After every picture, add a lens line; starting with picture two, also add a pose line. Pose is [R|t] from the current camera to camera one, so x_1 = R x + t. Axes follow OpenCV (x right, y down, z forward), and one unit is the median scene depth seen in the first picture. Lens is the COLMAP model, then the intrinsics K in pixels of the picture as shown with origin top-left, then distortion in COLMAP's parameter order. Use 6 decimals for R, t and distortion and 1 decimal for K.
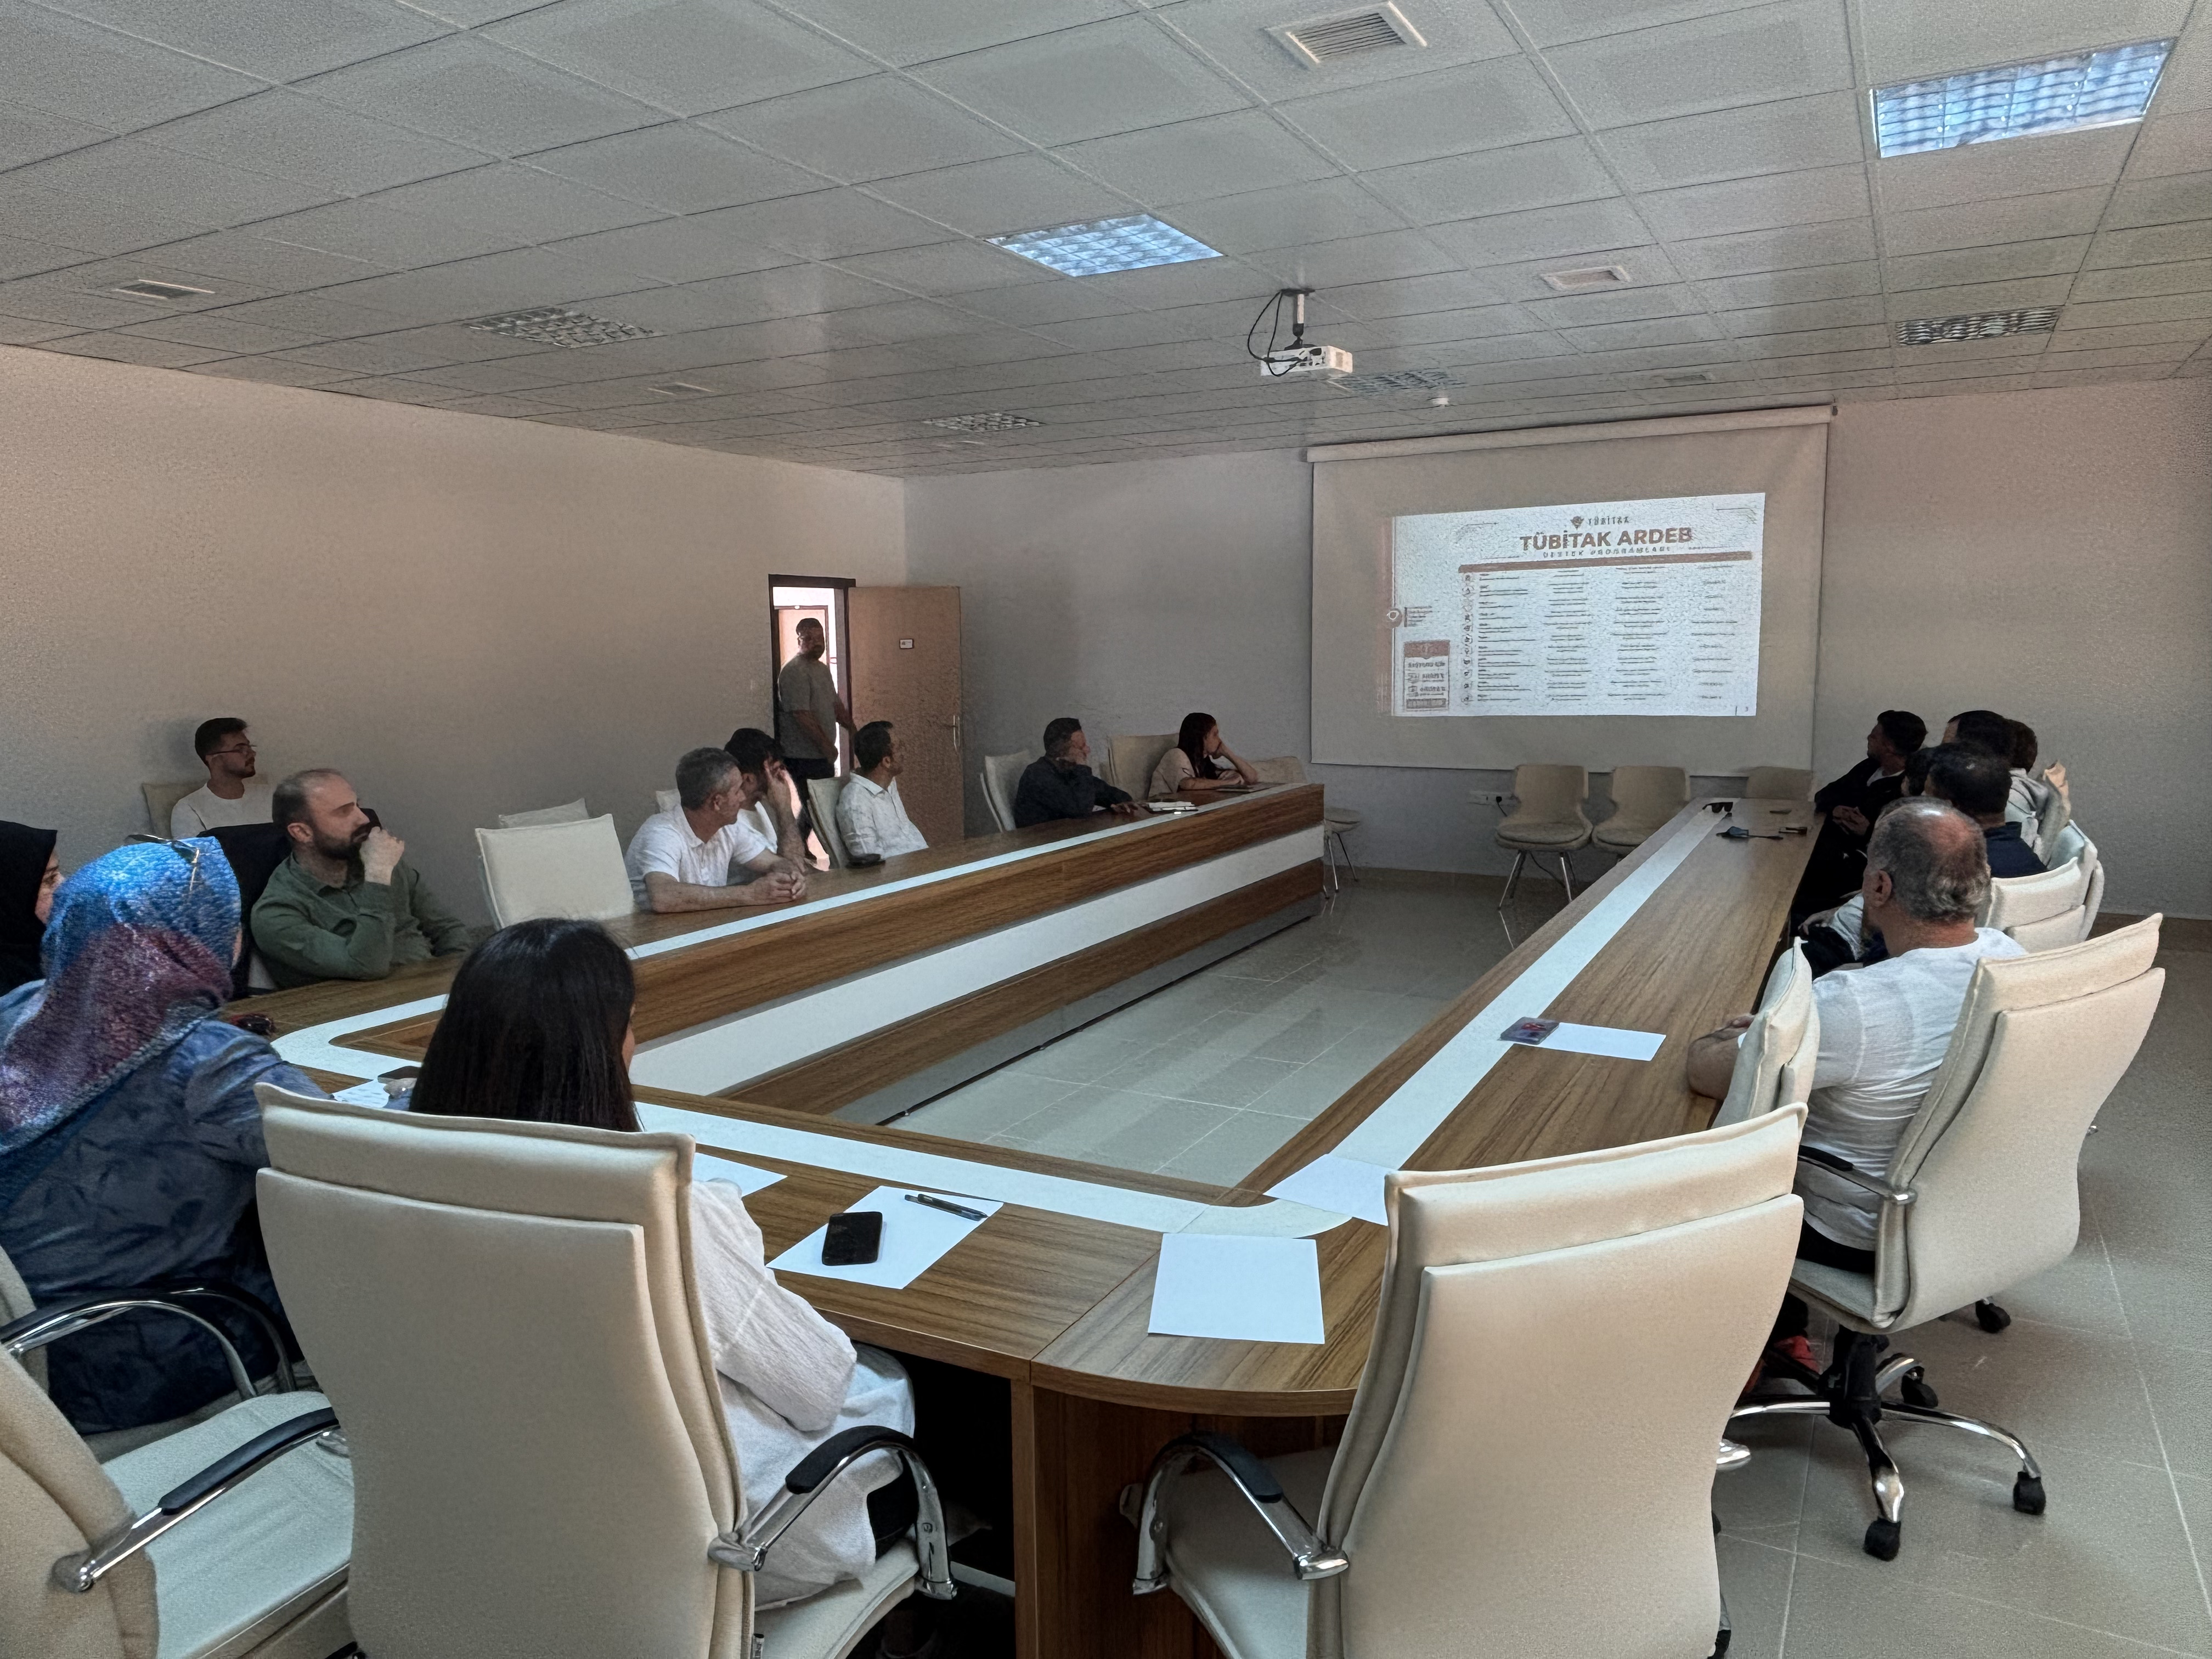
lens RADIAL K [[1501.8, 0, 1094.4], [0, 1501.8, 833.4], [0, 0, 1]] dist [-0.008496, -0.001278]
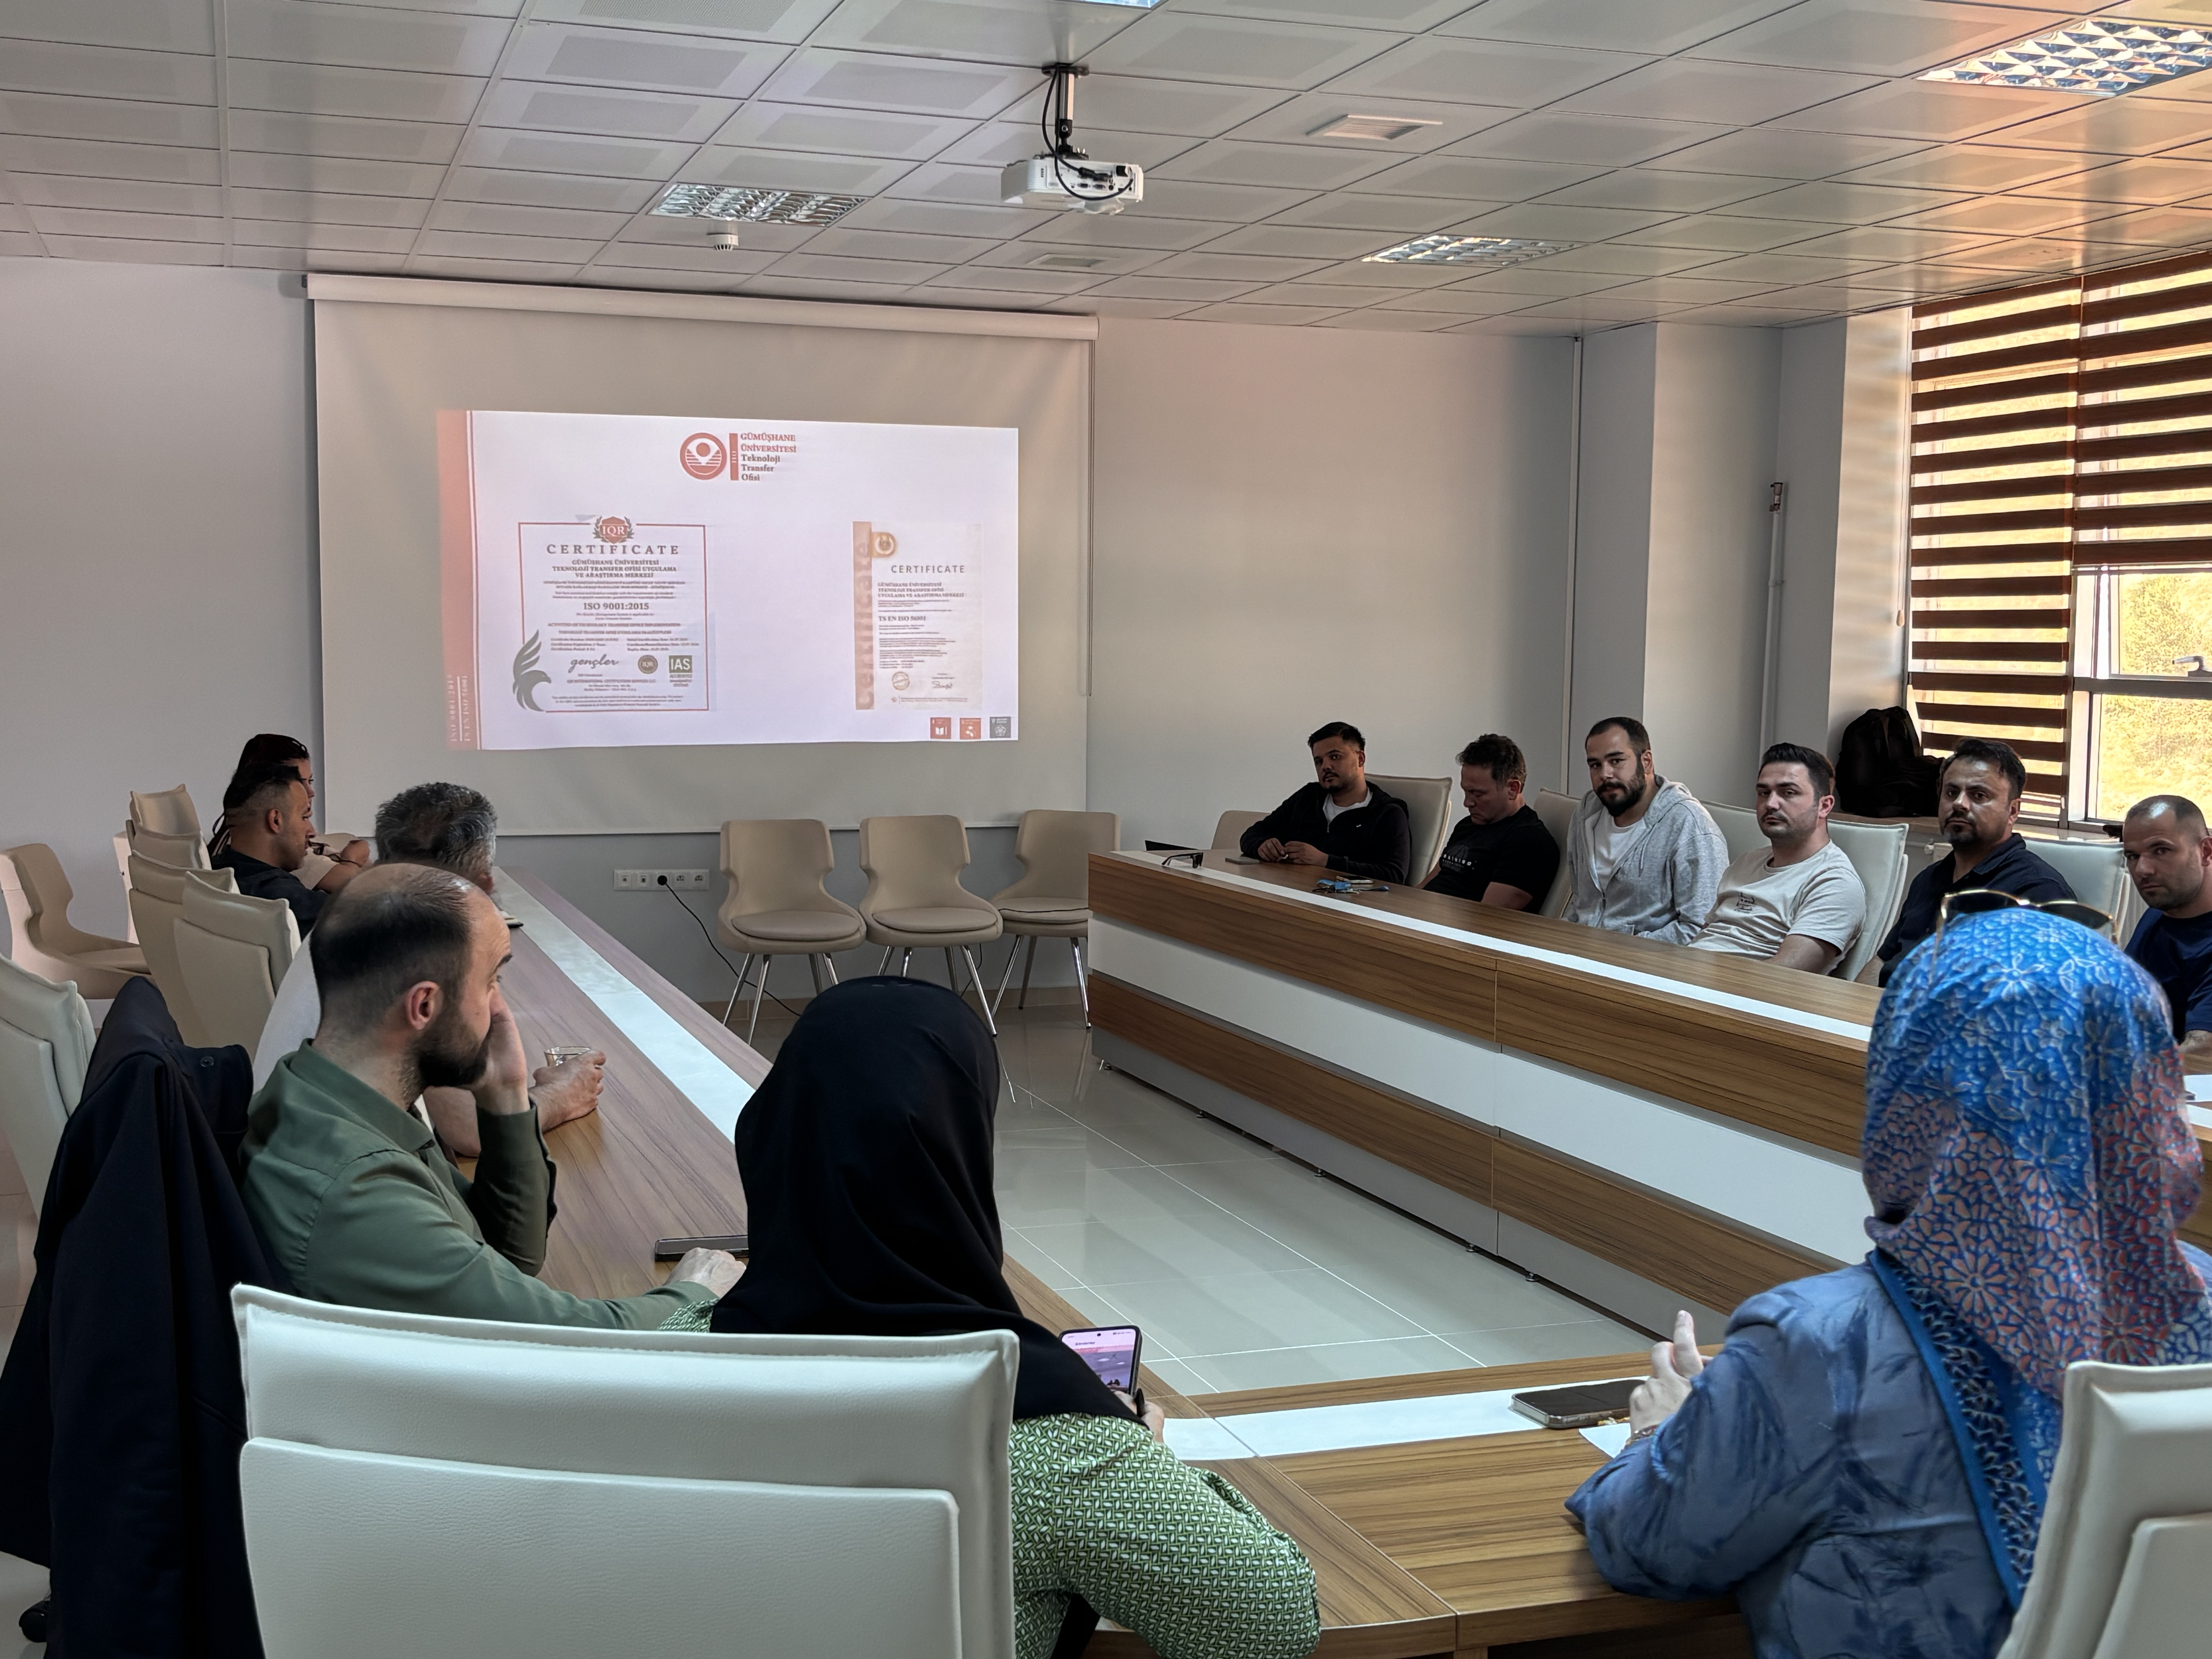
lens RADIAL K [[2505.4, 0, 1133.7], [0, 2505.4, 832.1], [0, 0, 1]] dist [0.069311, 0.000000]
pose [[0.694461, -0.030359, 0.718890, -0.380511], [0.067965, 0.997410, -0.023534, -0.005122], [-0.716314, 0.065203, 0.694725, 0.152520]]
